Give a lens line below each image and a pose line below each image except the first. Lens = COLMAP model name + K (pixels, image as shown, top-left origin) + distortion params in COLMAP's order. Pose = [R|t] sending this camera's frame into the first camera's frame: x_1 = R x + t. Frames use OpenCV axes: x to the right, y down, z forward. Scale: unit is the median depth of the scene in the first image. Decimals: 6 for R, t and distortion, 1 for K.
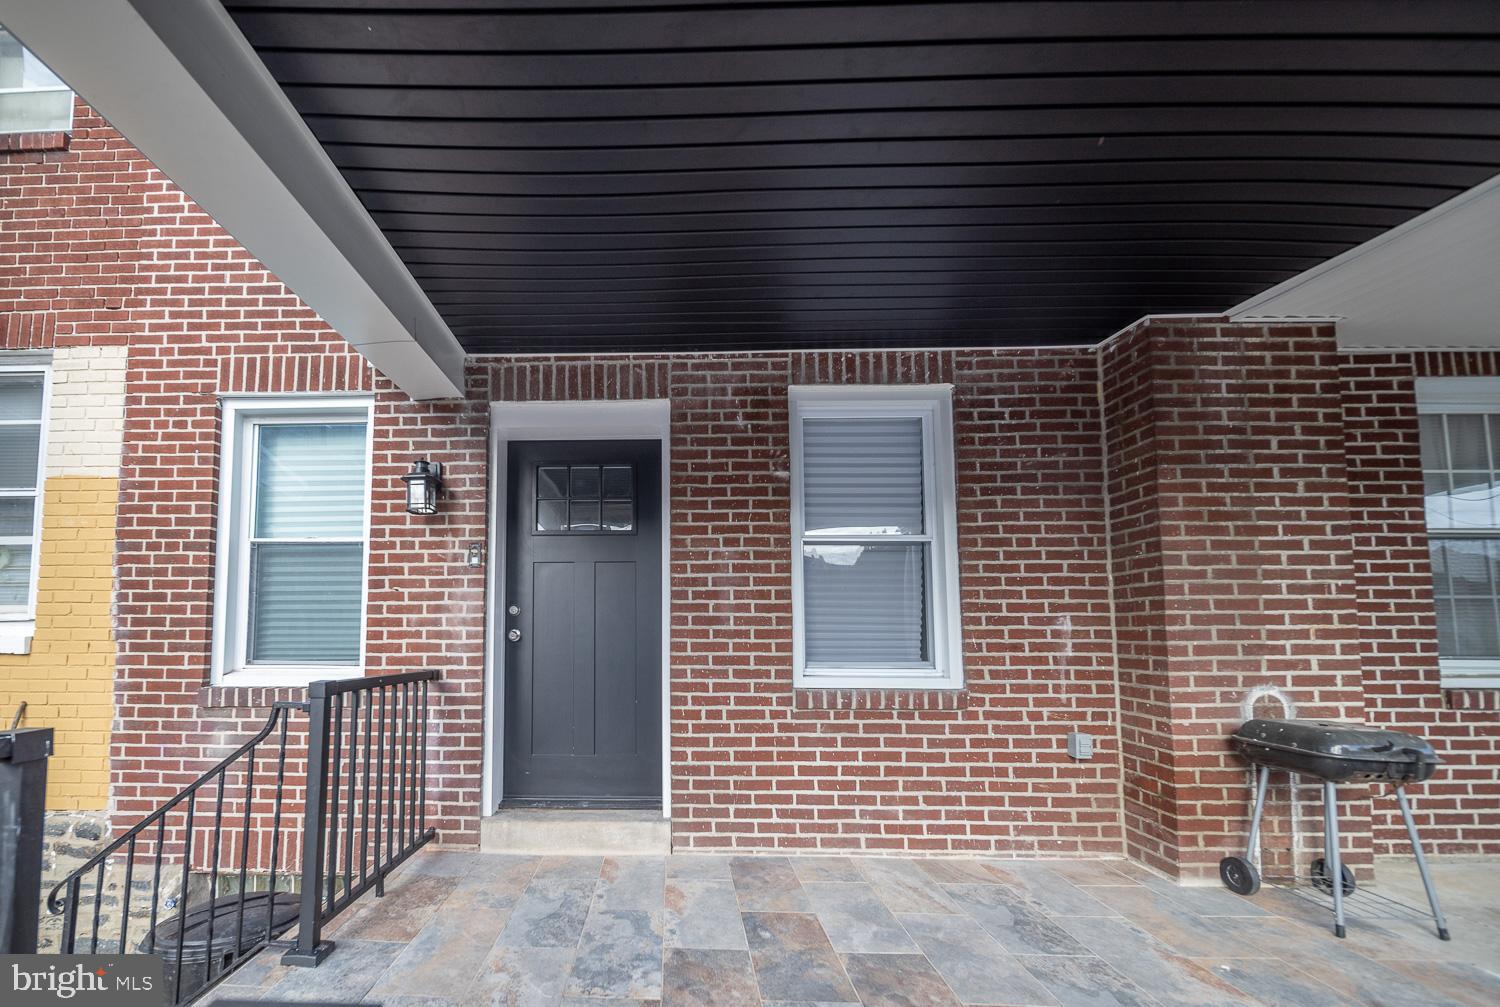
lens RADIAL K [[587.2, 0, 749.9], [0, 587.2, 589.3], [0, 0, 1]] dist [-0.000704, -0.000155]
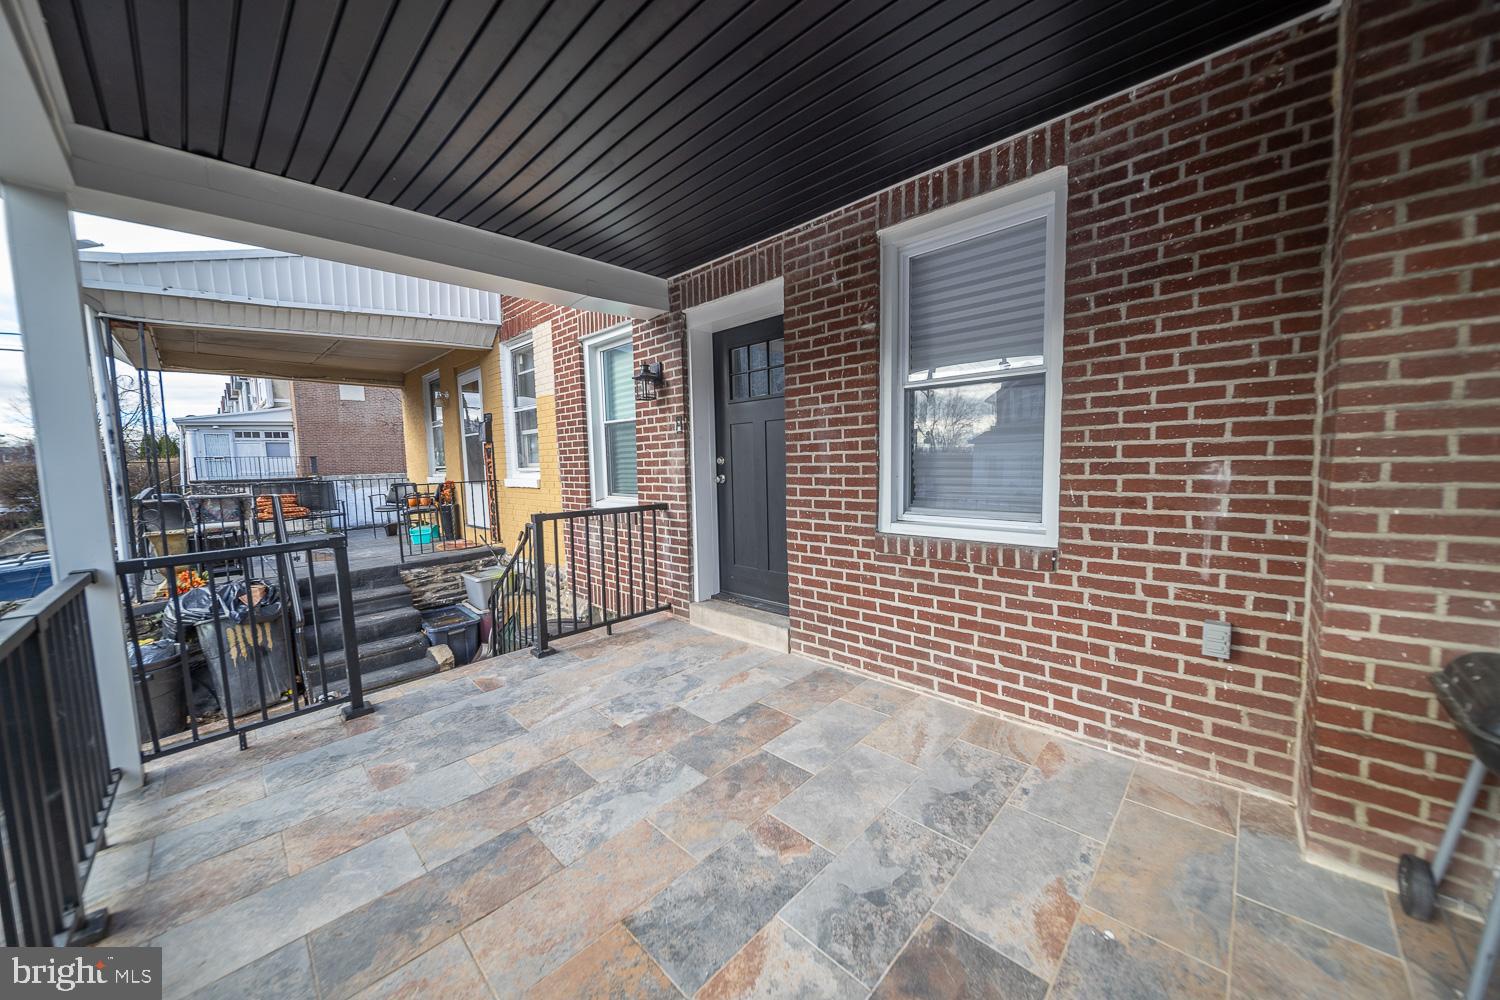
lens RADIAL K [[521.1, 0, 744.0], [0, 521.1, 501.9], [0, 0, 1]] dist [0.000564, -0.002109]
pose [[0.743247, 0.034530, -0.668126, 0.529126], [0.071967, 0.988746, 0.131159, -0.029500], [0.665136, -0.145567, 0.732397, 0.150565]]
